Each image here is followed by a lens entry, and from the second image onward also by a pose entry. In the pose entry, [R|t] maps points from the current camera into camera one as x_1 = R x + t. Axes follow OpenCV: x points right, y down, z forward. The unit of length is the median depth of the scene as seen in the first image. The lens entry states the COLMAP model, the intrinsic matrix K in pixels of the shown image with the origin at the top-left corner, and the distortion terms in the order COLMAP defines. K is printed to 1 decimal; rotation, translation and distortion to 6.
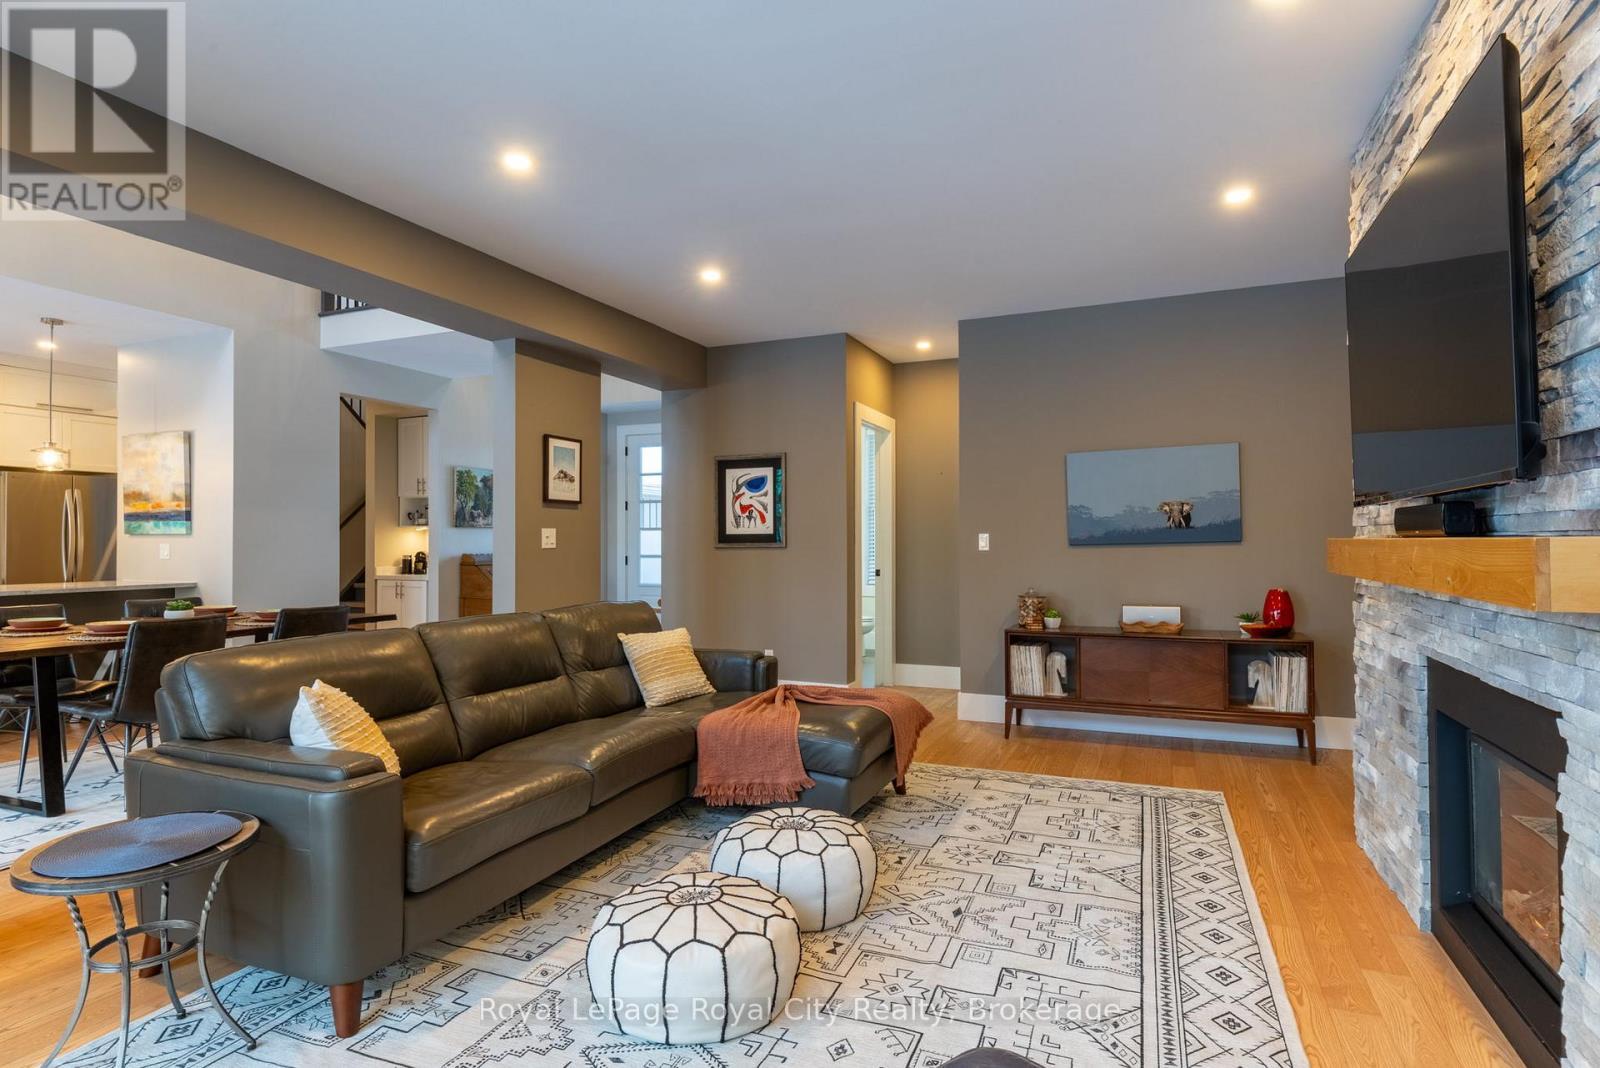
lens RADIAL K [[838.0, 0, 769.3], [0, 838.0, 535.3], [0, 0, 1]] dist [0.000681, -0.000170]
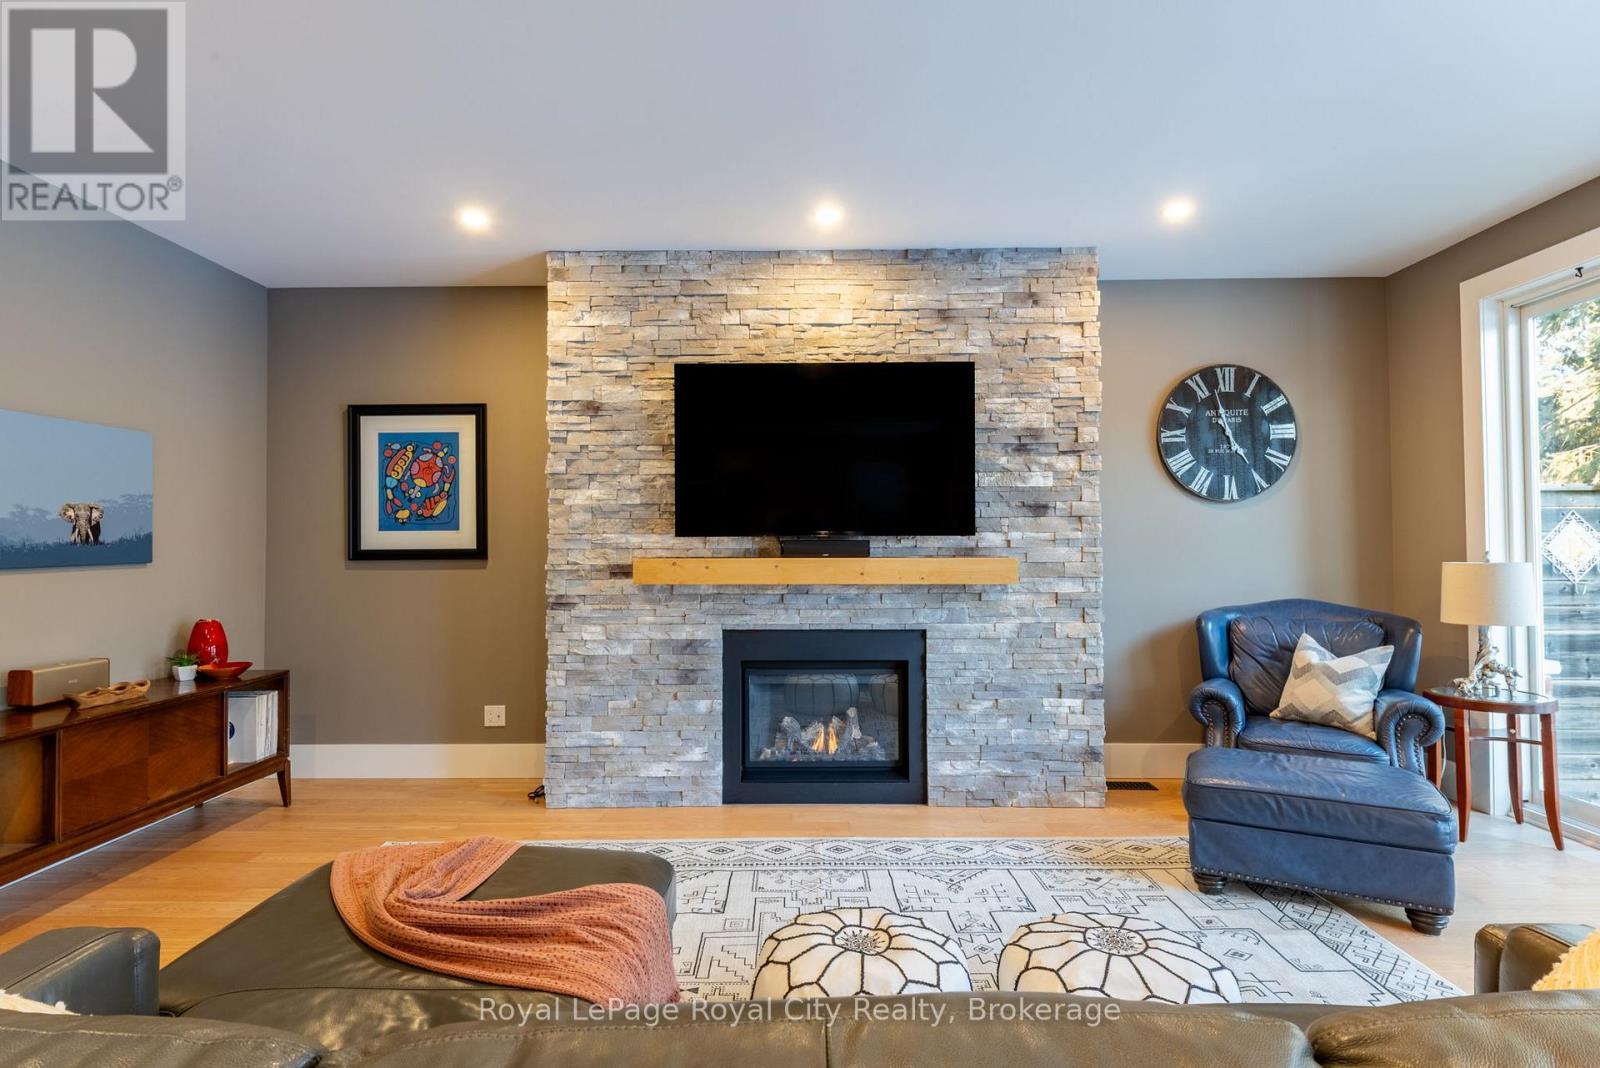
lens RADIAL K [[838.0, 0, 769.3], [0, 838.0, 535.3], [0, 0, 1]] dist [0.000681, -0.000170]
pose [[-0.410324, 0.023805, 0.911629, -0.400806], [-0.000926, 0.999648, -0.026520, 0.002057], [-0.911939, -0.011726, -0.410157, 0.884776]]
